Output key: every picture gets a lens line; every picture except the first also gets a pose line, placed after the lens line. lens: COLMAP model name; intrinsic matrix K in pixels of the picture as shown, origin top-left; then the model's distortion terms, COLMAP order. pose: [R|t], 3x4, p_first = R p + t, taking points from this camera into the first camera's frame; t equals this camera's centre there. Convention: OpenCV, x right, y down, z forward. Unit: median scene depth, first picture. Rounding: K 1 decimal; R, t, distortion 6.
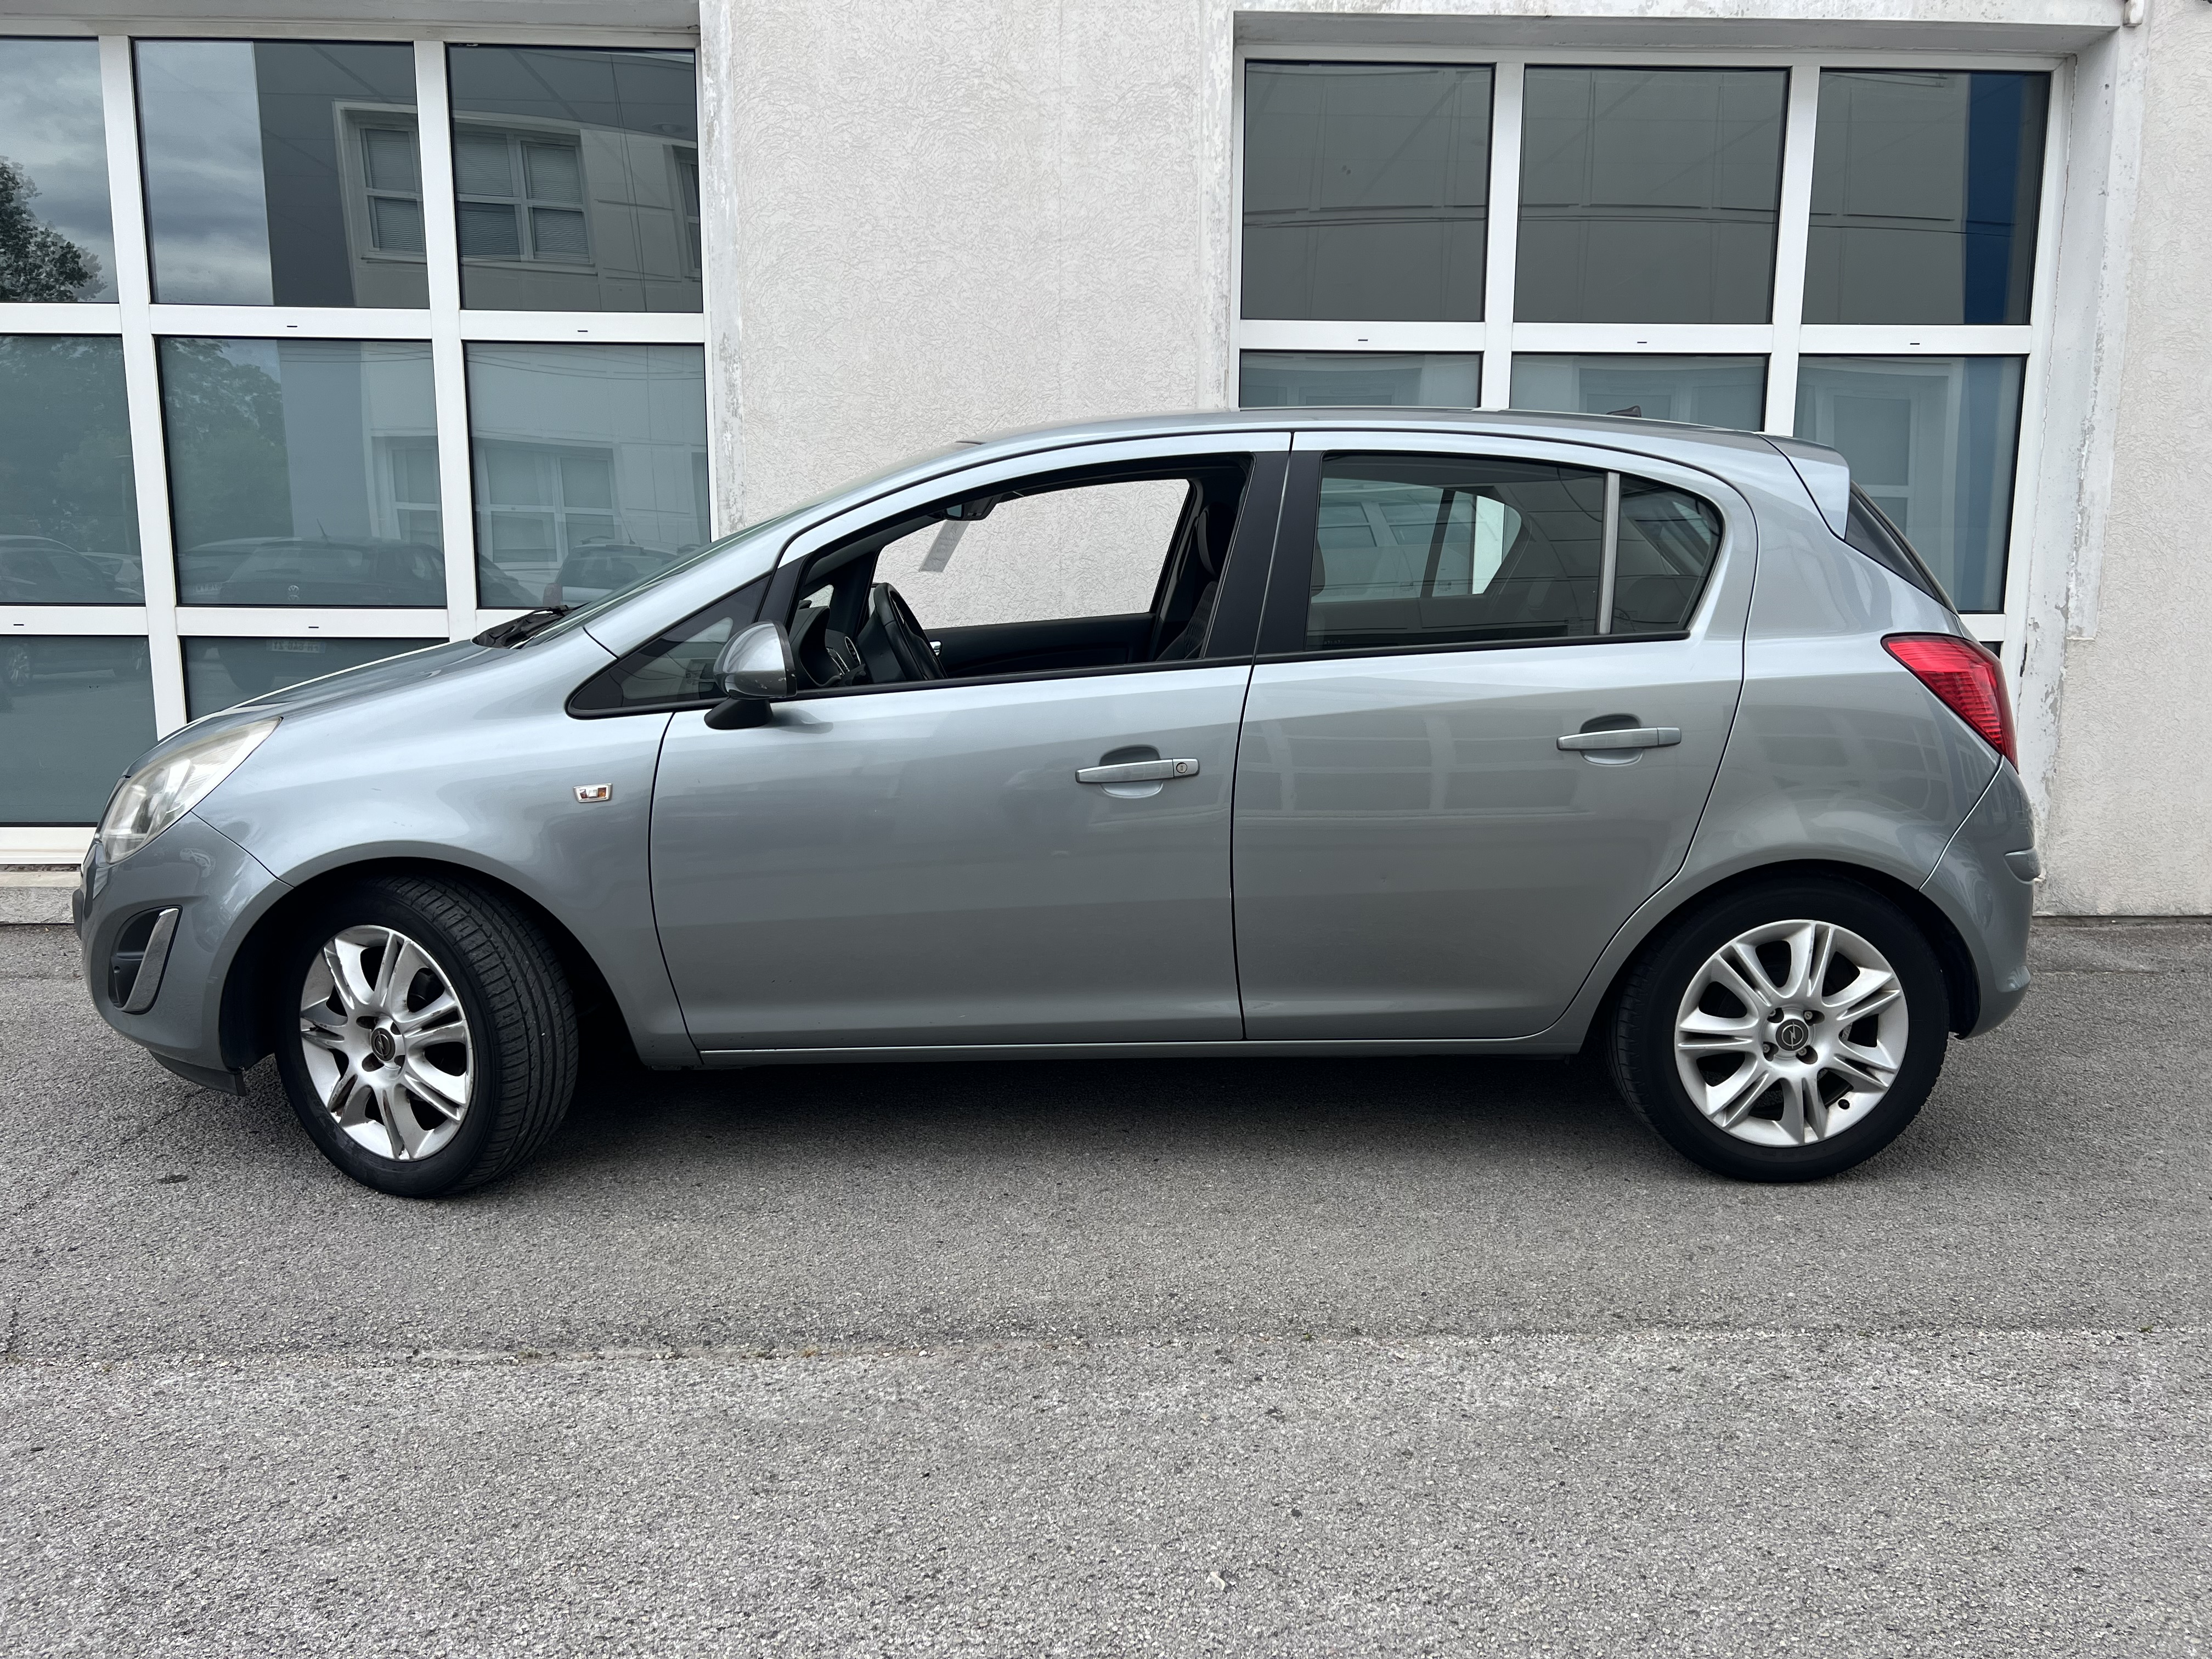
lens RADIAL K [[1664.7, 0, 1106.0], [0, 1664.7, 829.5], [0, 0, 1]] dist [0.068639, -0.081701]
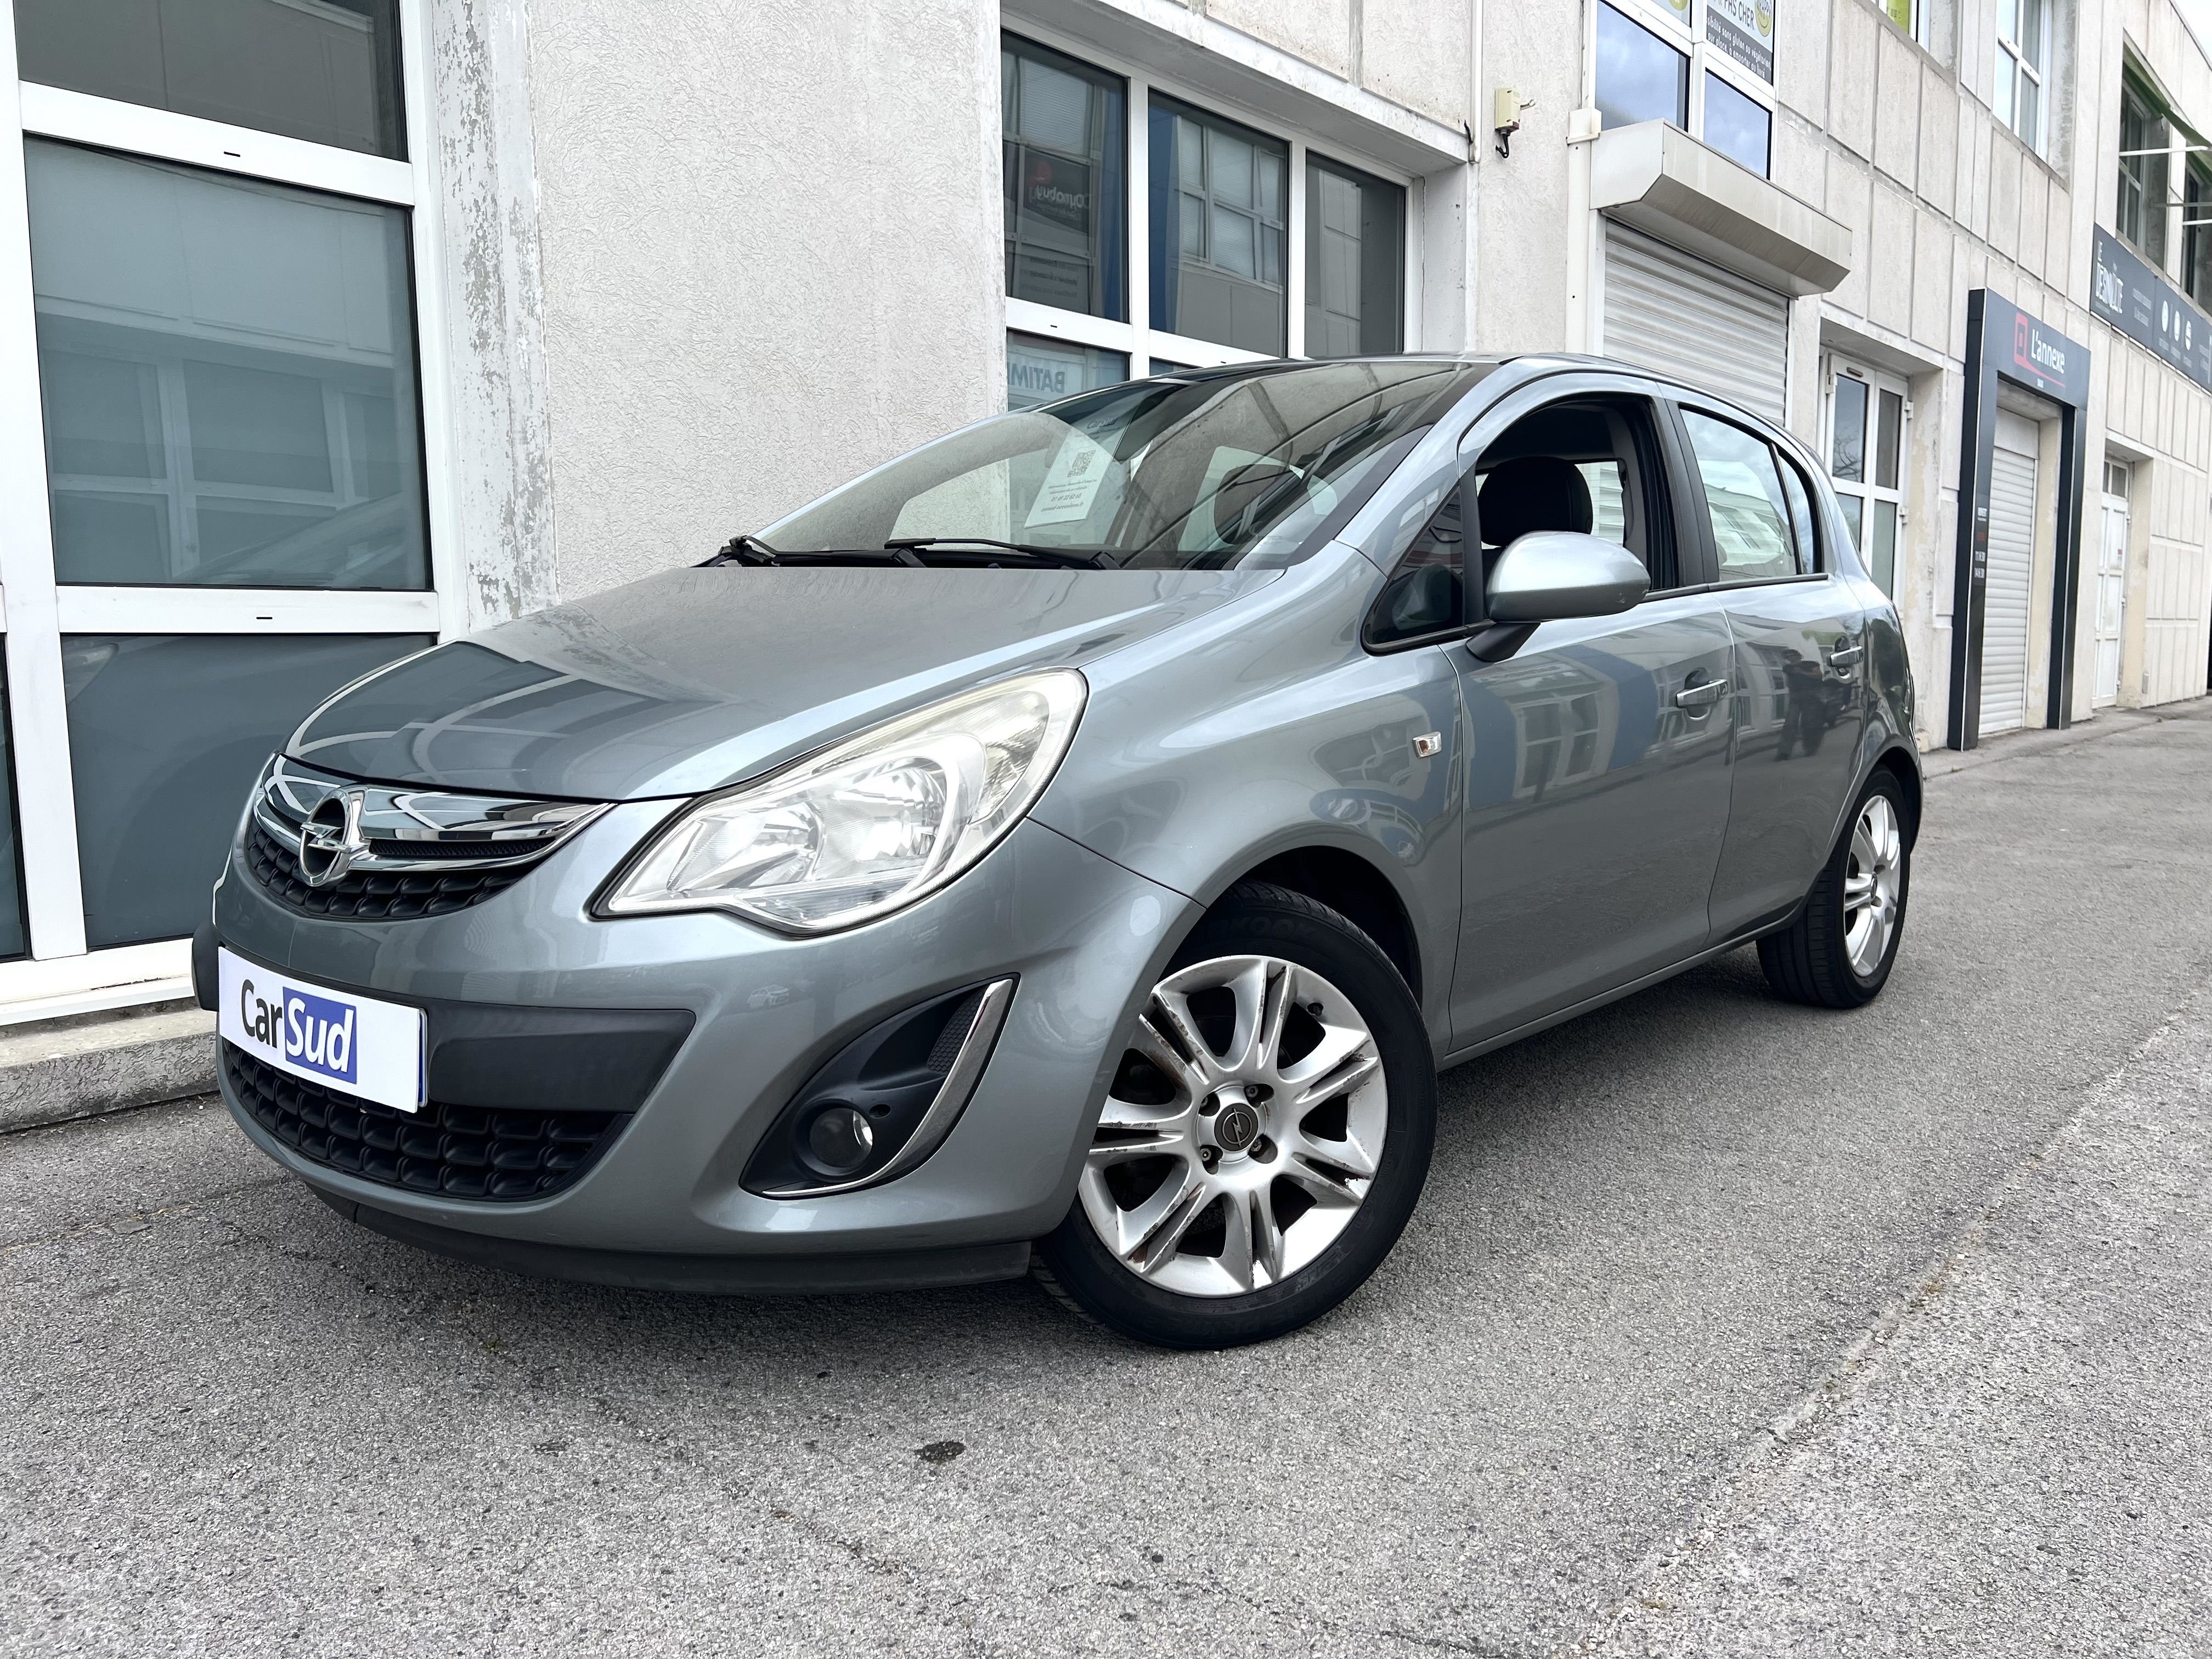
lens RADIAL K [[1664.7, 0, 1106.0], [0, 1664.7, 829.5], [0, 0, 1]] dist [0.068639, -0.081701]
pose [[0.674098, -0.092917, 0.732775, -0.612663], [0.126944, 0.991869, 0.008993, -0.004562], [-0.727652, 0.086959, 0.680412, 0.357812]]
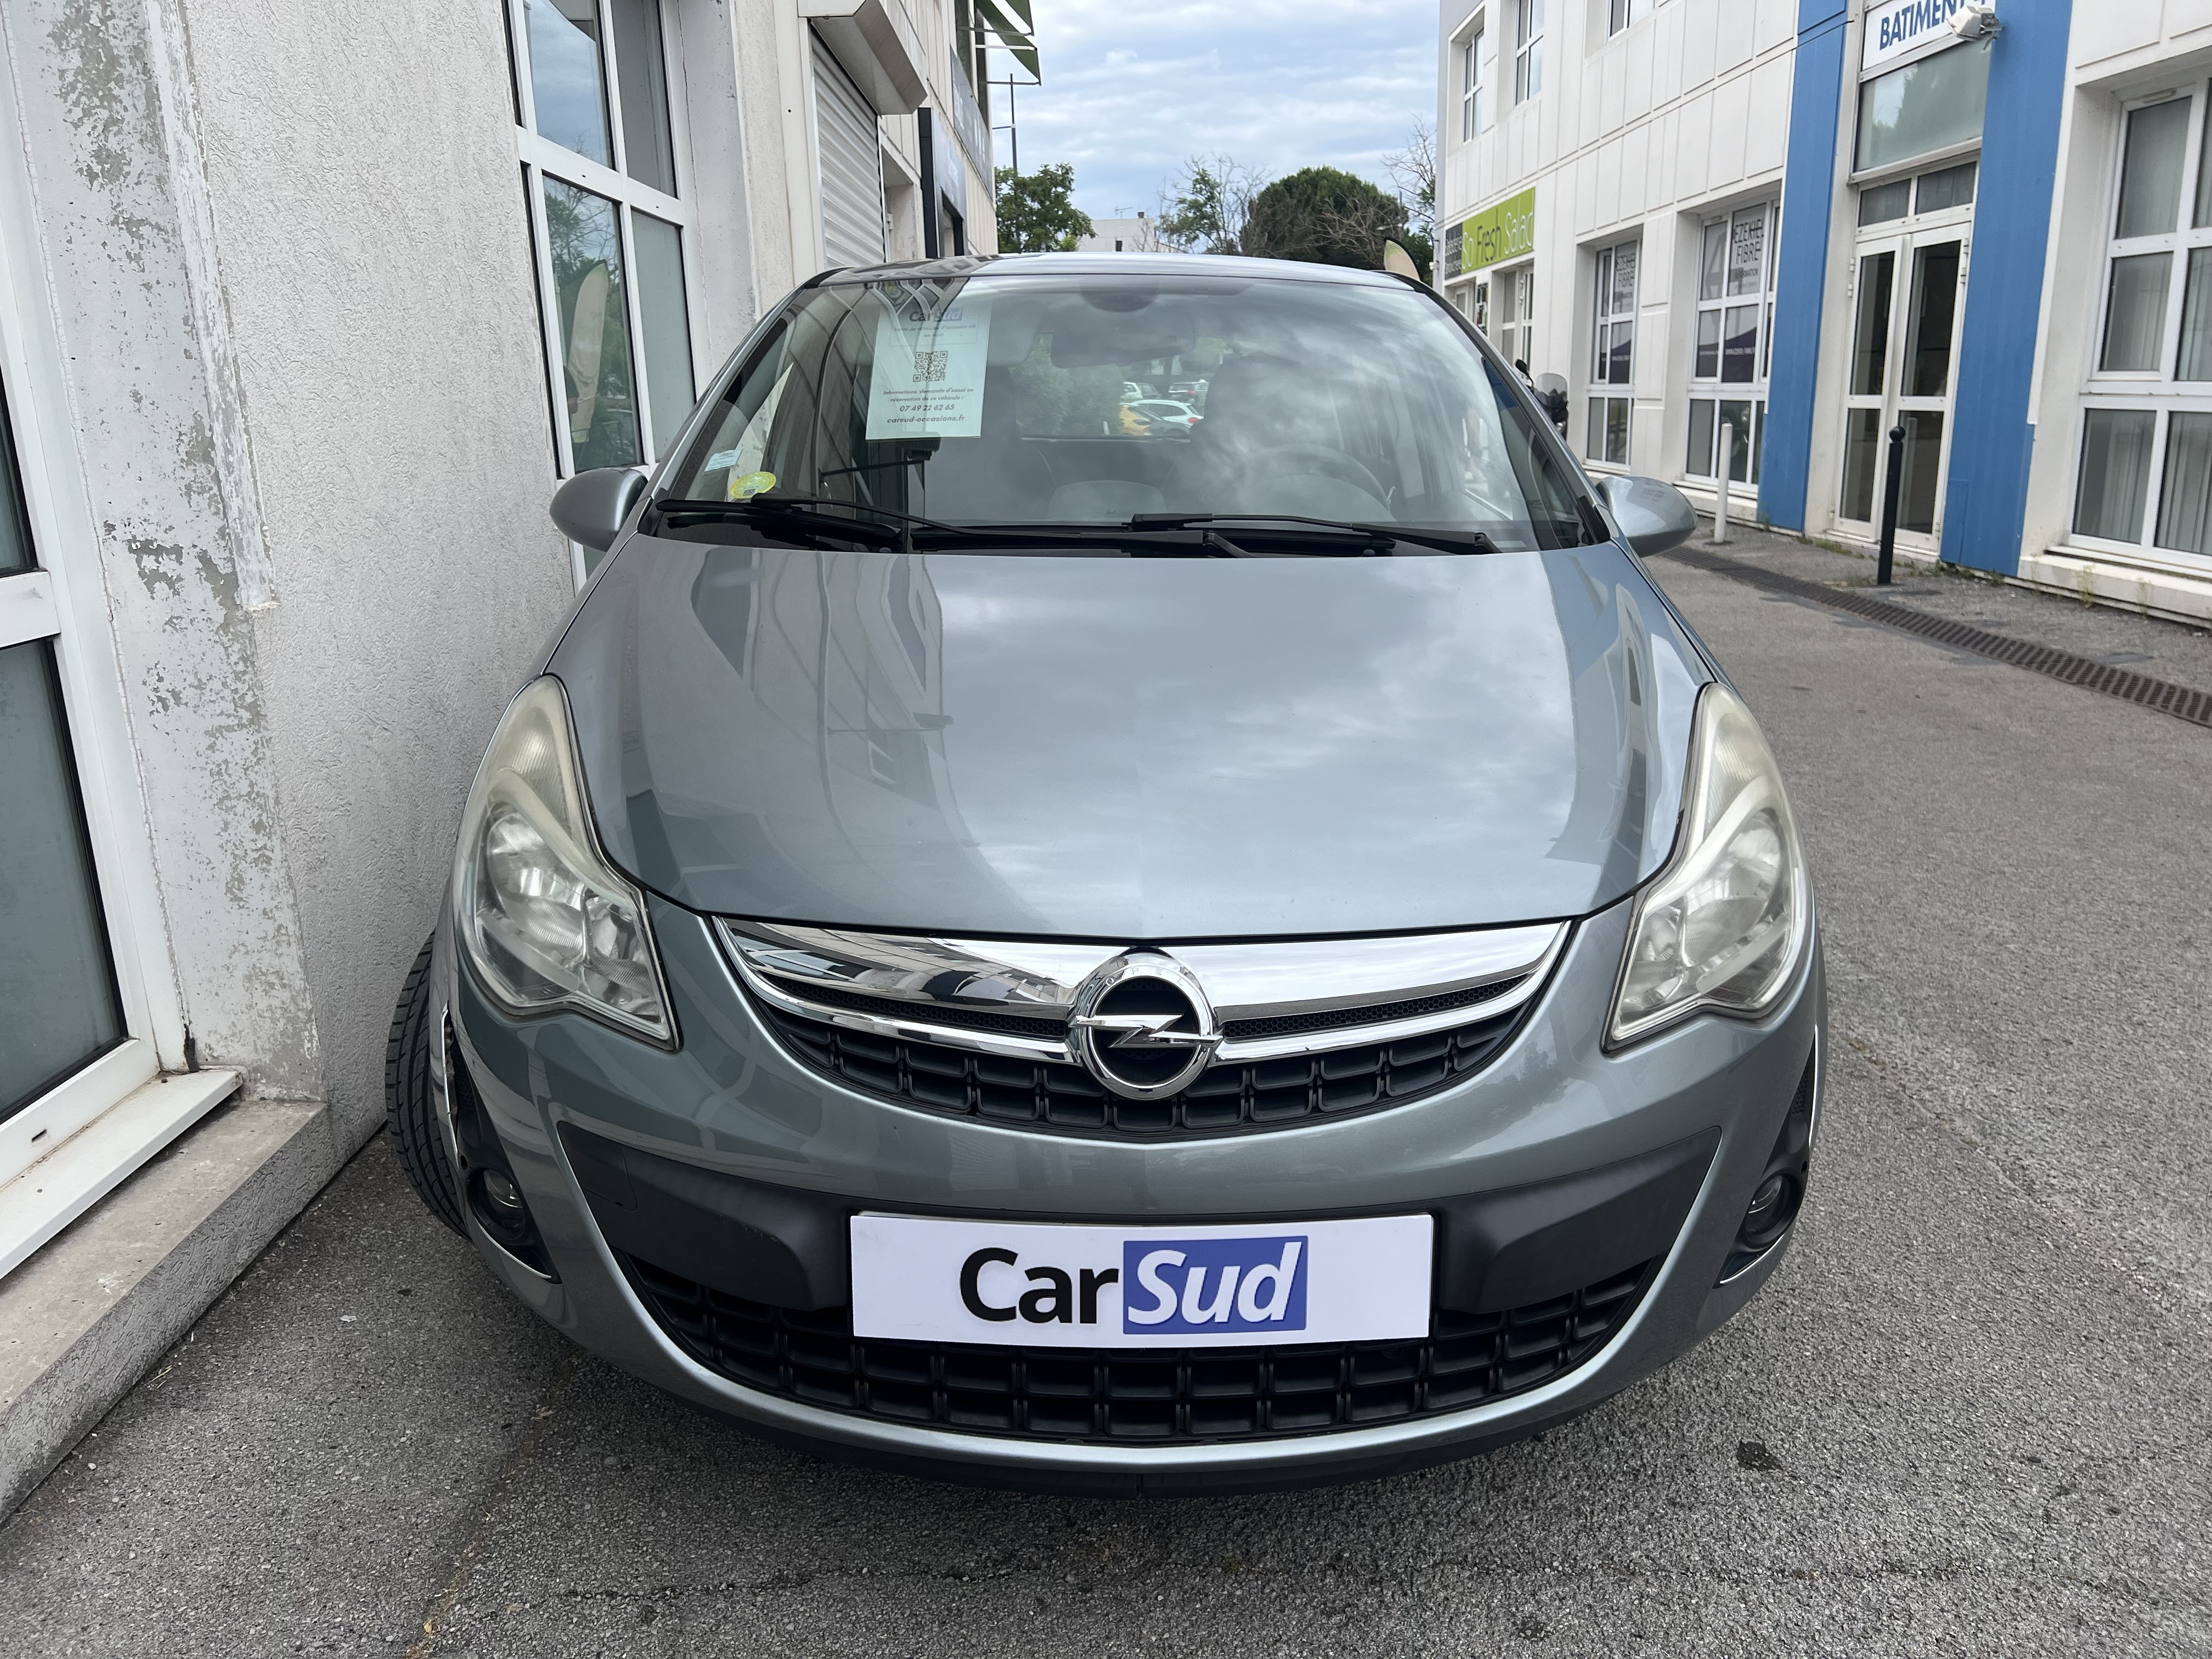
lens RADIAL K [[1664.7, 0, 1106.0], [0, 1664.7, 829.5], [0, 0, 1]] dist [0.068639, -0.081701]
pose [[0.023156, -0.259837, 0.965375, -0.724177], [0.179840, 0.950964, 0.251645, -0.137912], [-0.983423, 0.167786, 0.068749, 0.764649]]
